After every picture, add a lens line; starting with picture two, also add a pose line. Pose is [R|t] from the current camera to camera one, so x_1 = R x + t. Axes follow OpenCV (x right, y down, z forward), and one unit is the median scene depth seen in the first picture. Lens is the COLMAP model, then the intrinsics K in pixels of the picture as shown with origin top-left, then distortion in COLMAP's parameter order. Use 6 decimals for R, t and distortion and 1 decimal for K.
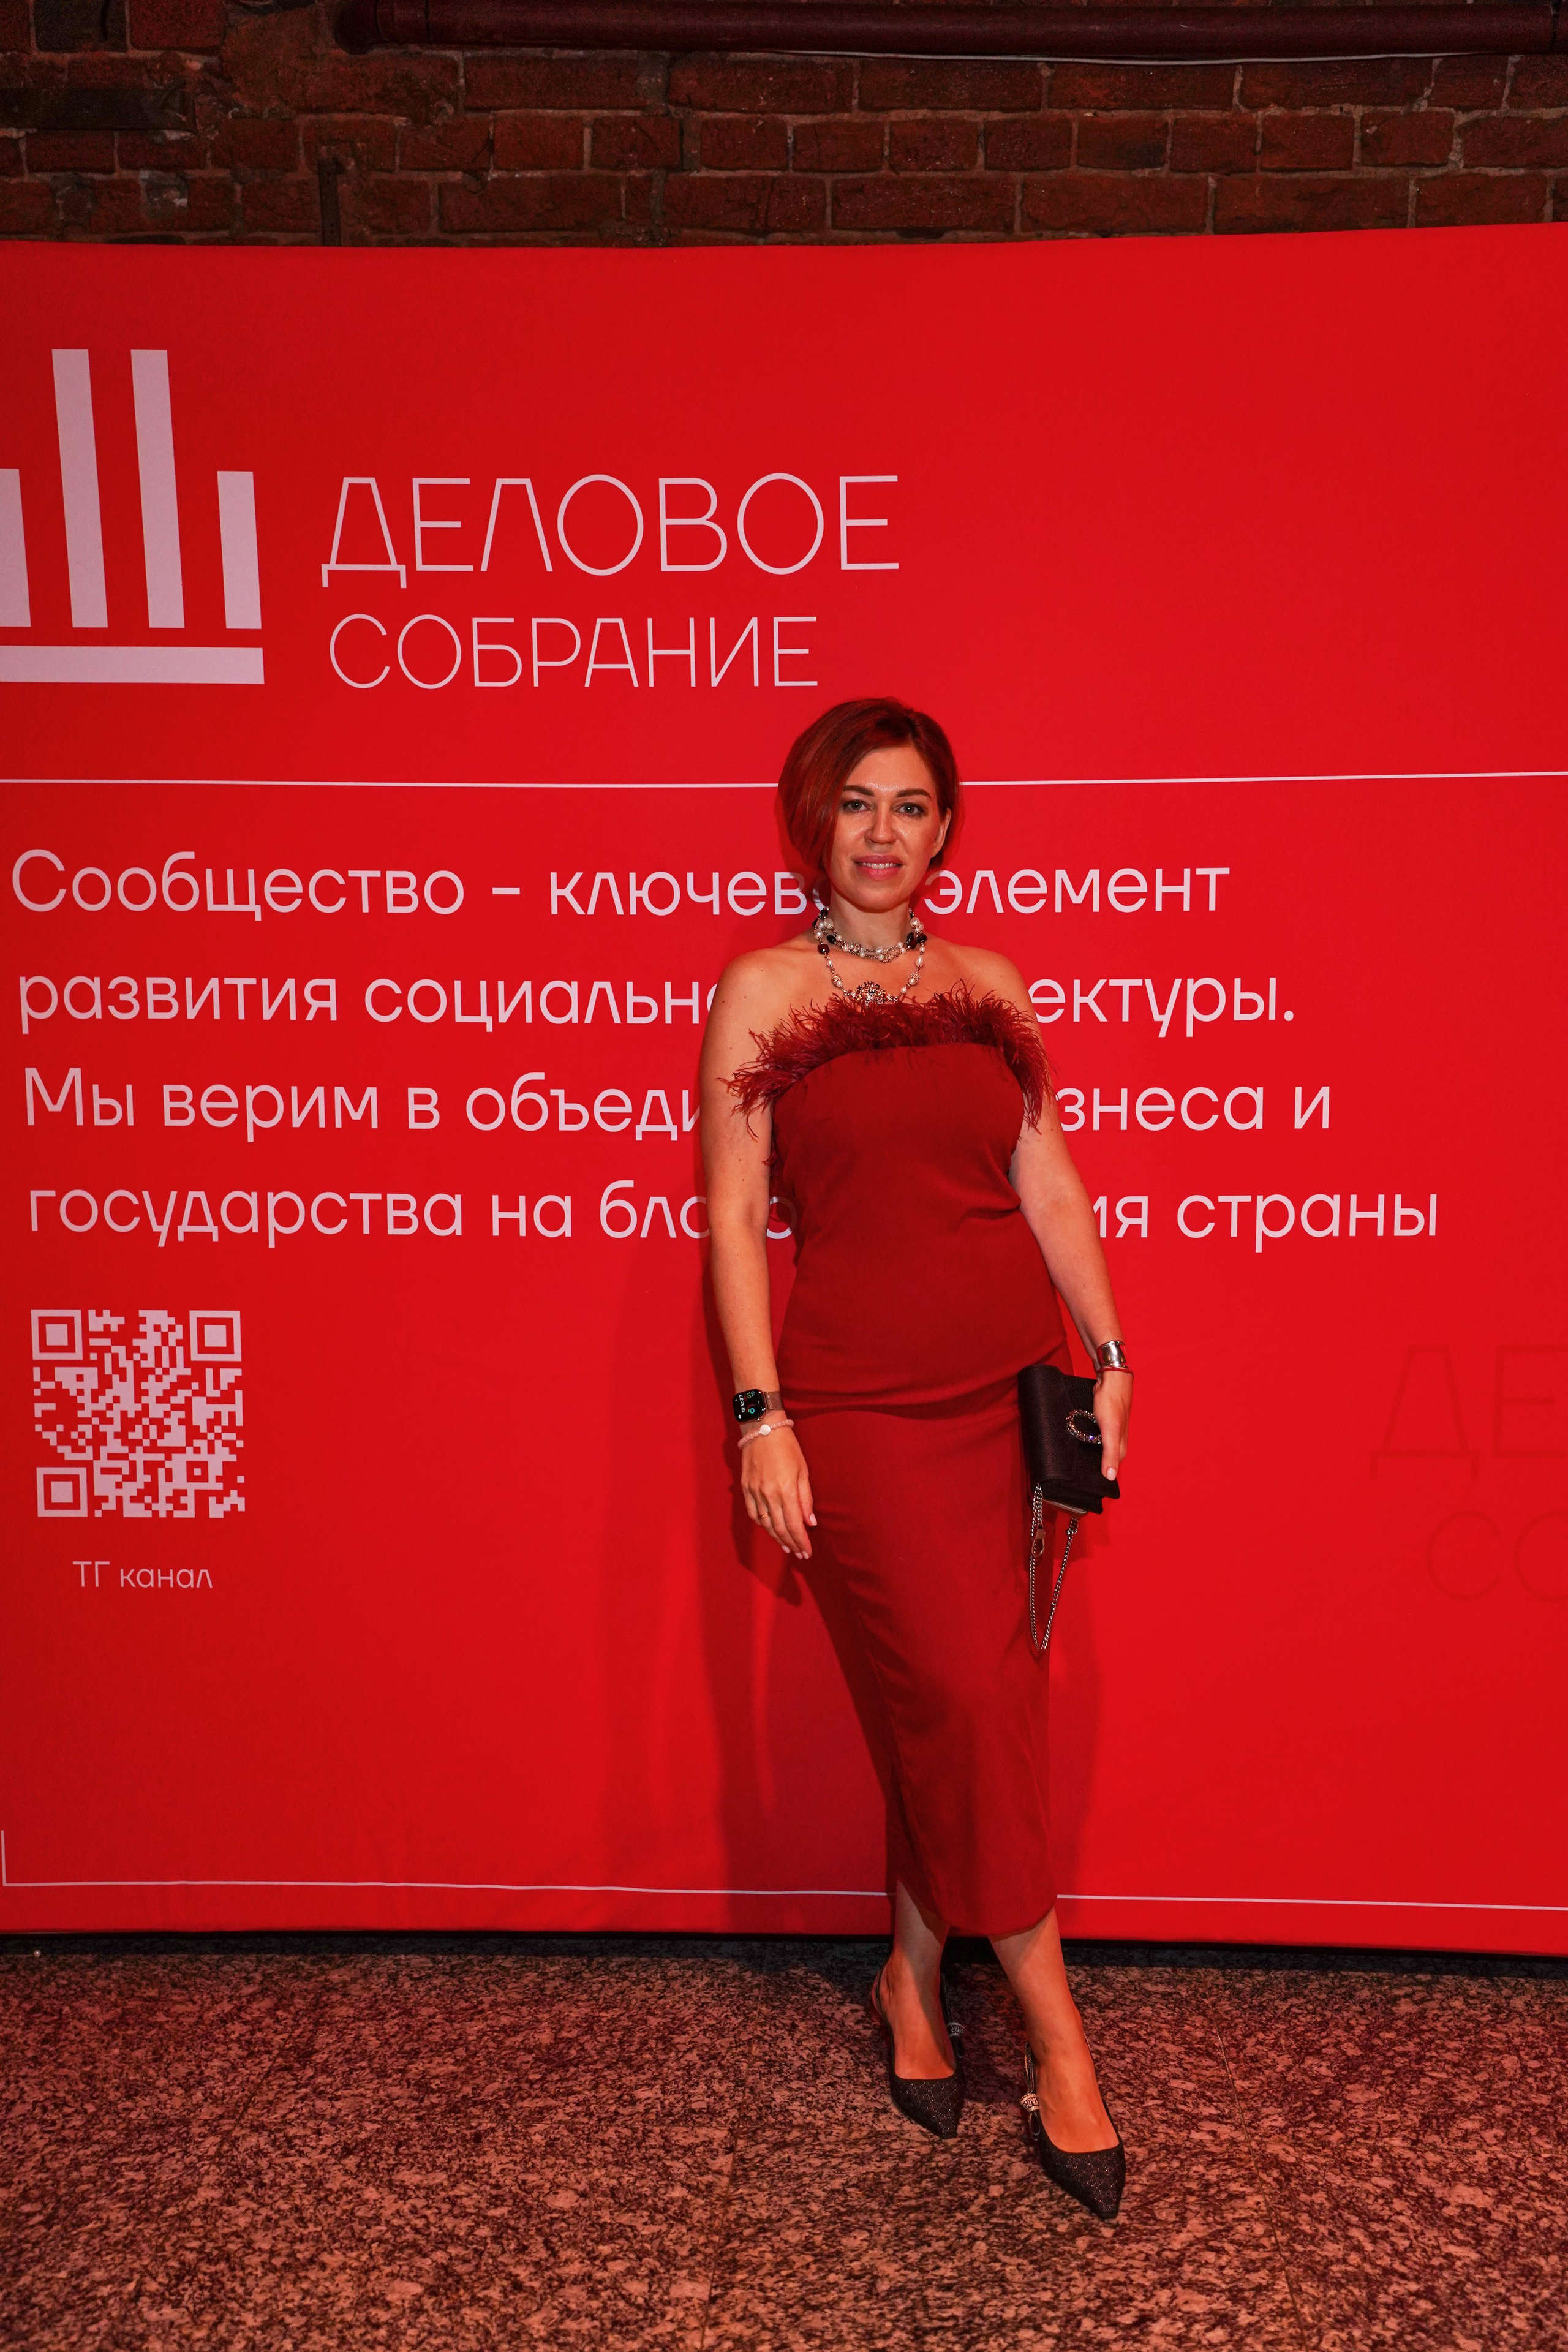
lens RADIAL K [[2527.8, 0, 789.3], [0, 2527.8, 1181.2], [0, 0, 1]] dist [0.063242, 0.000000]
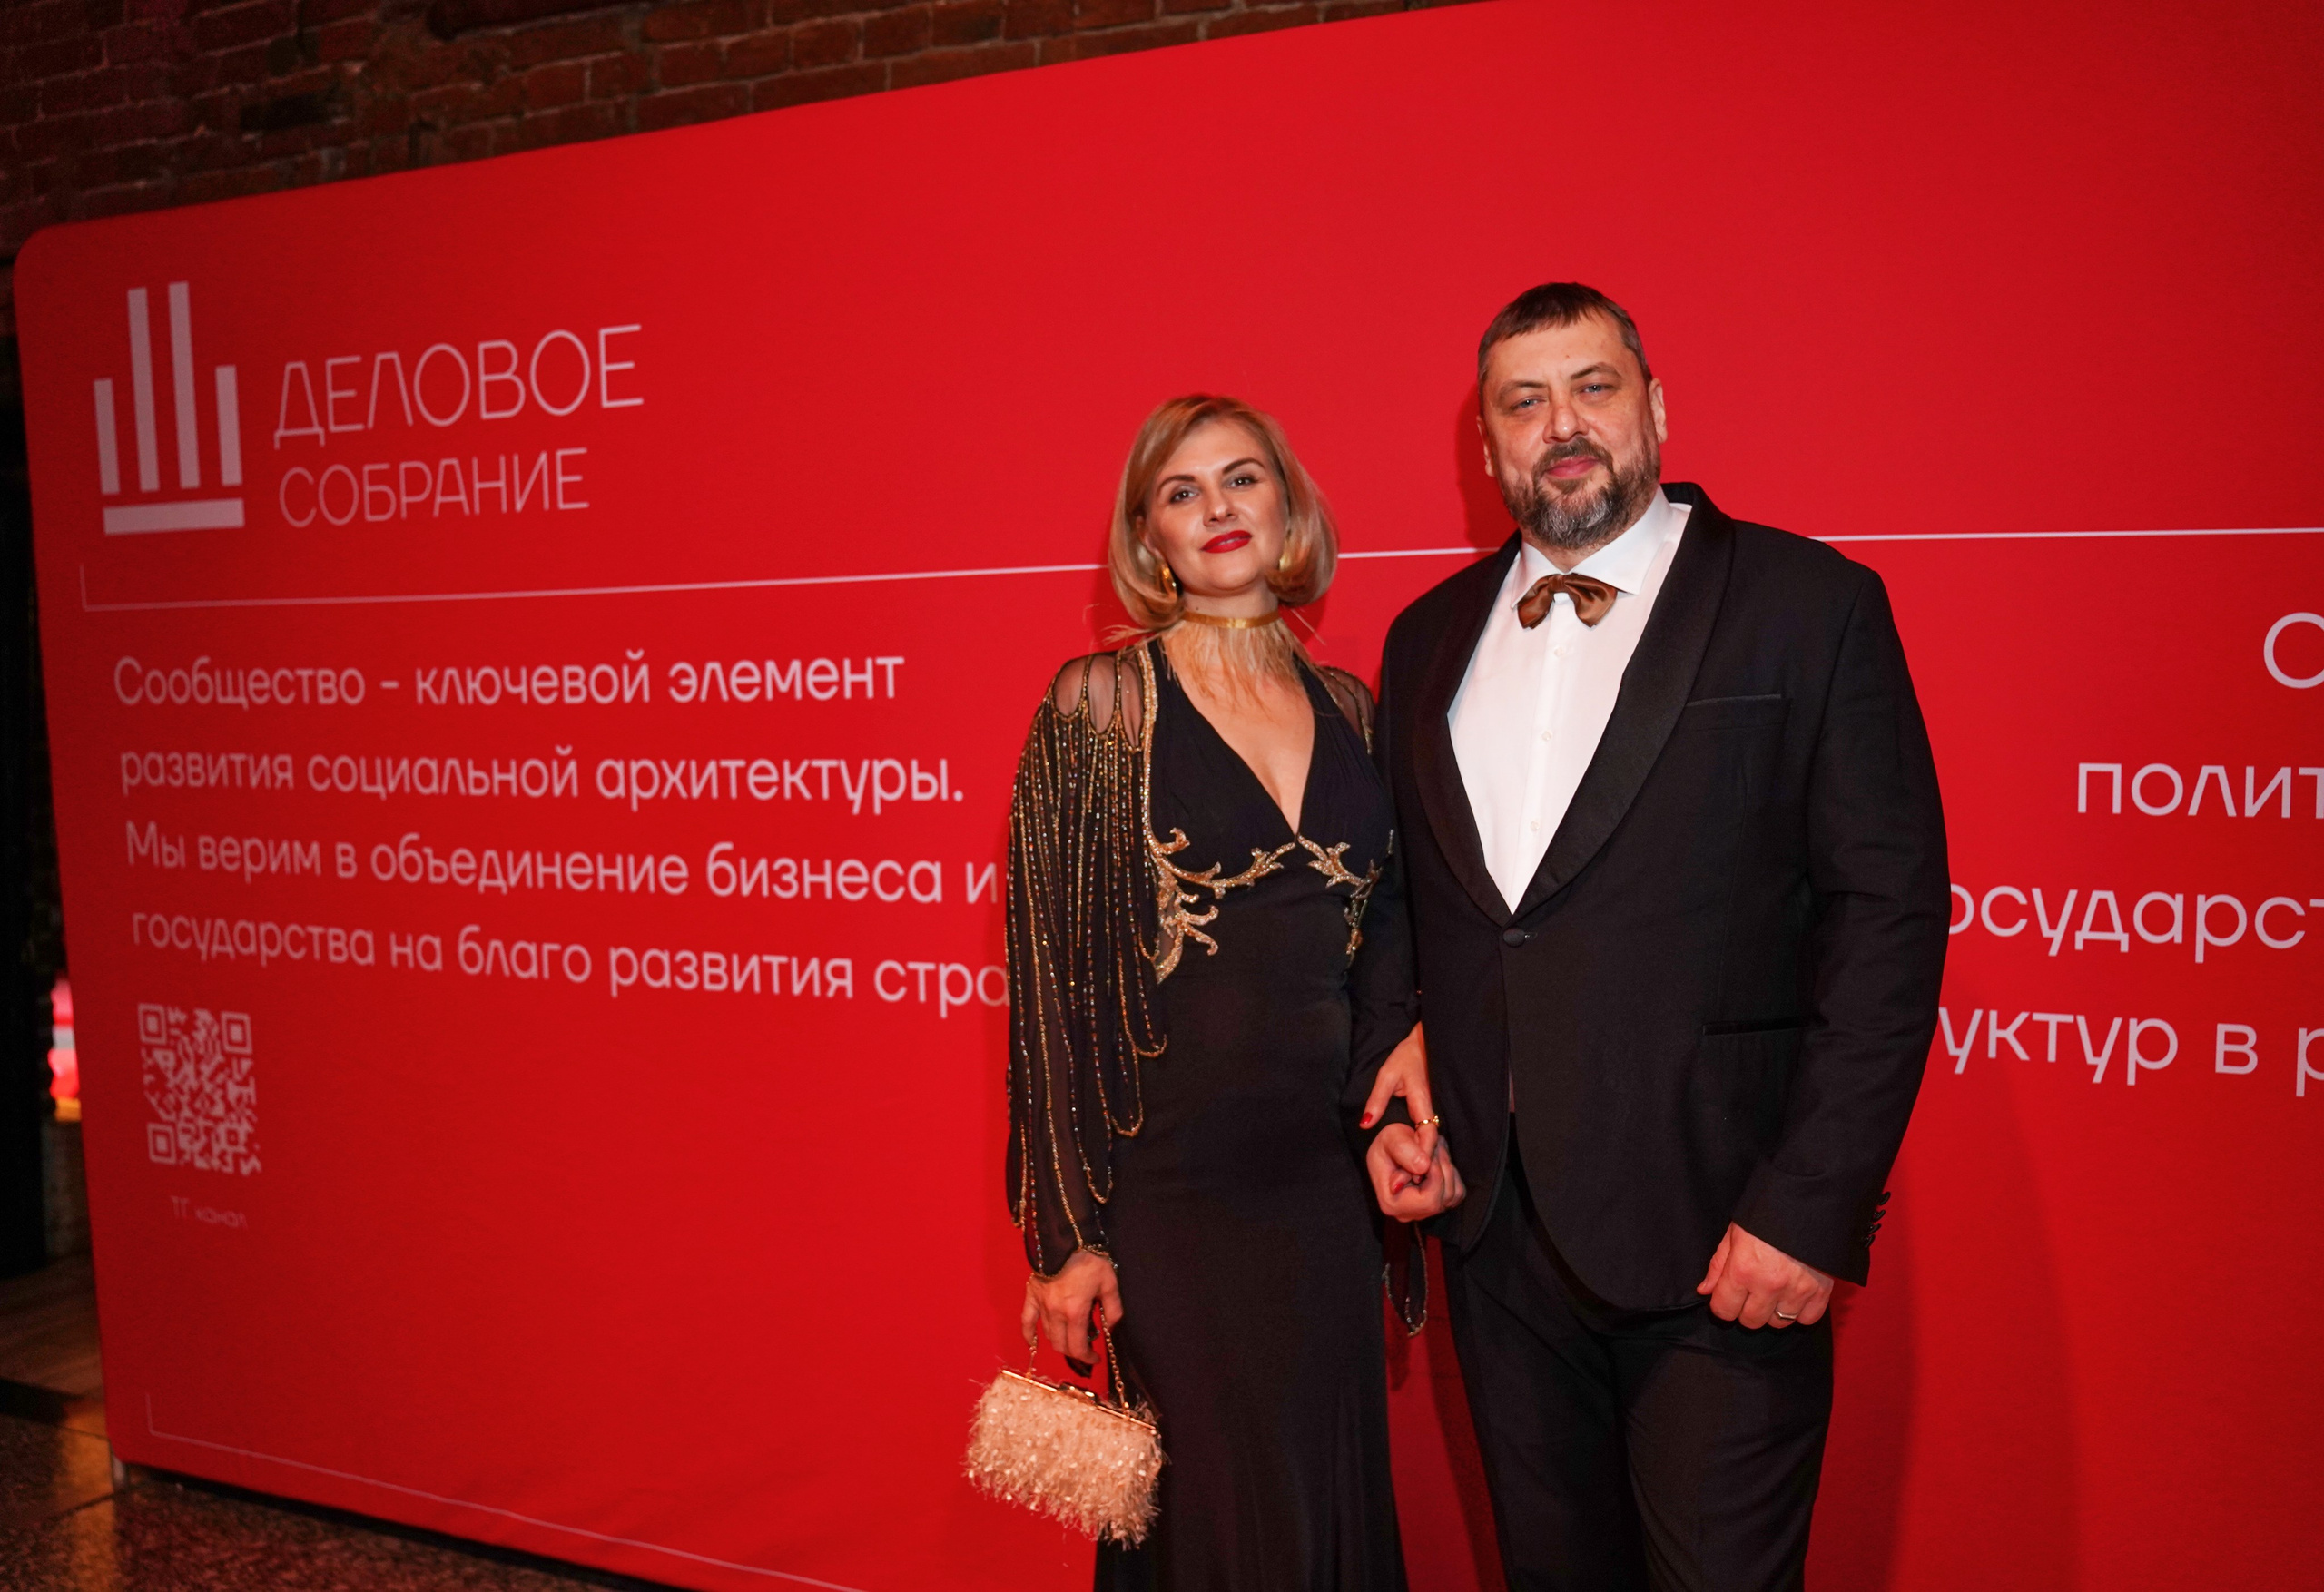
lens RADIAL K [[1957.8, 0, 1107.4], [0, 1957.8, 793.0], [0, 0, 1]] dist [-0.102420, 0.045768]
pose [[0.933482, 0.012788, -0.358396, 0.541485], [-0.026006, 0.999147, -0.032084, -0.041420], [0.357680, 0.039270, 0.933018, 0.256634]]
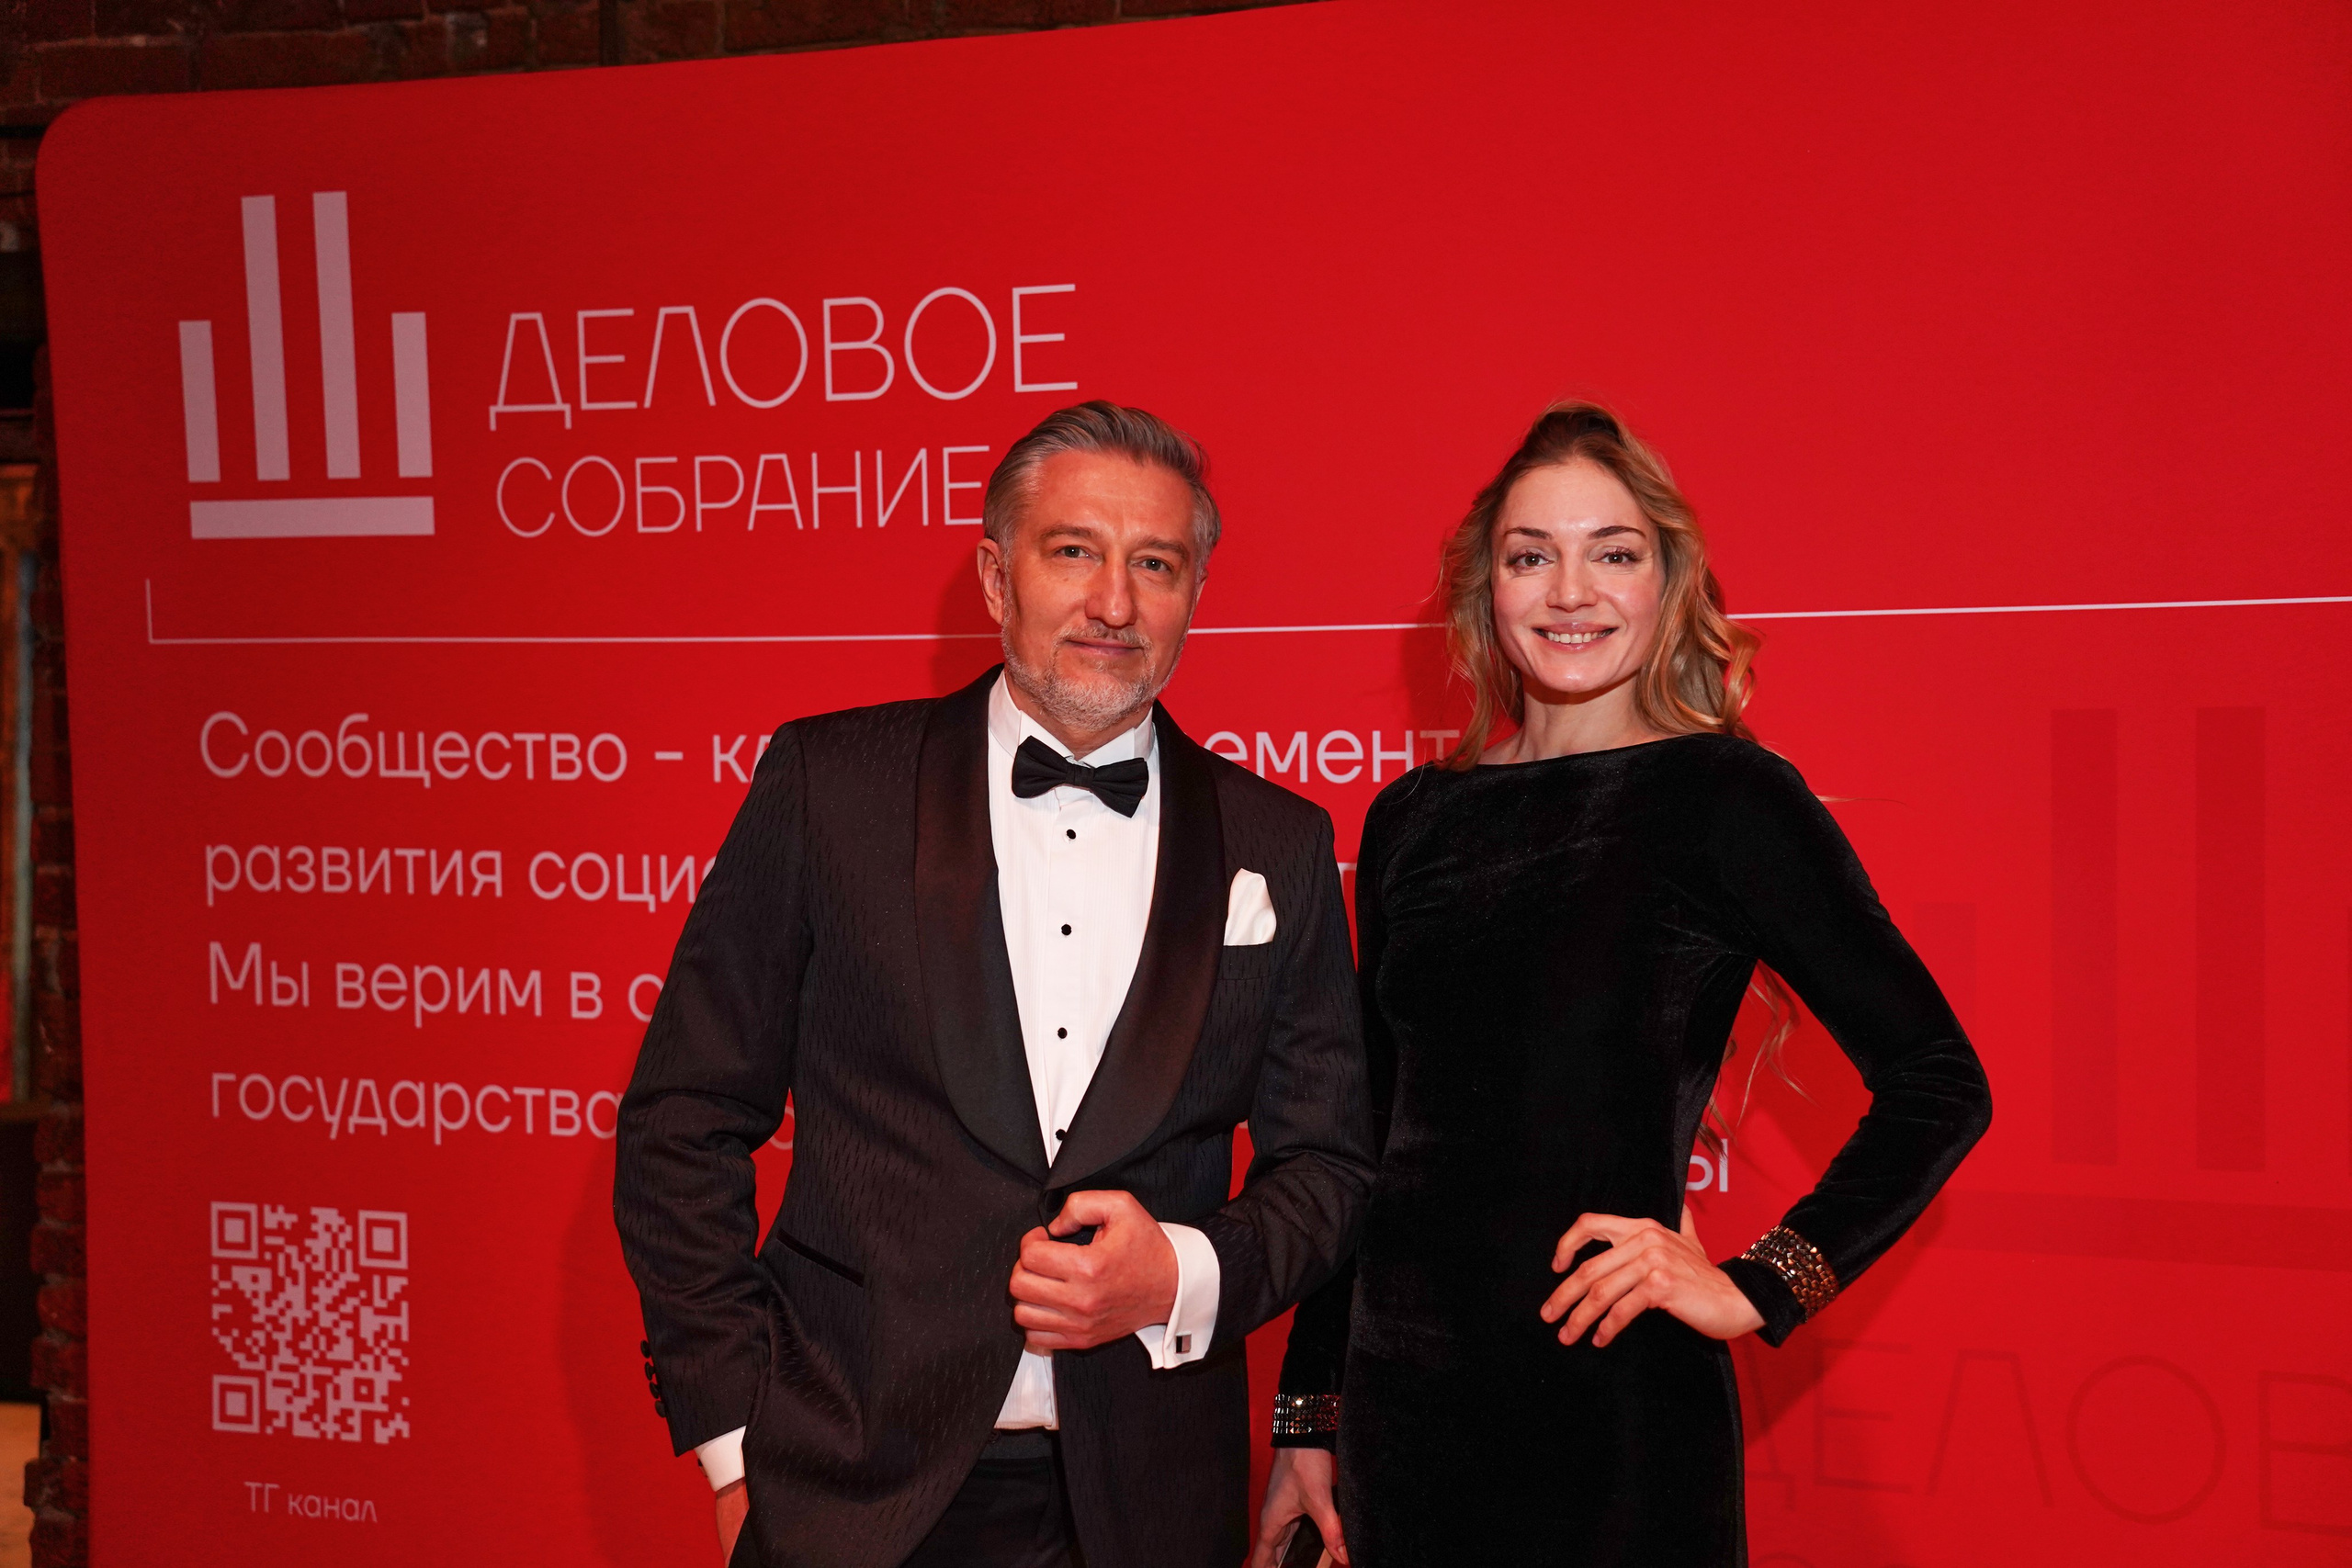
lens RADIAL K [[2584.6, 0, 1150.8], [0, 2584.6, 765.7], [0, 0, 1]] dist [0.071397, 0.000000]
pose [[0.963893, 0.002550, -0.266277, 0.295677], [-0.026159, 0.996024, -0.085153, -0.037108], [0.265002, 0.089044, 0.960128, 0.163025]]
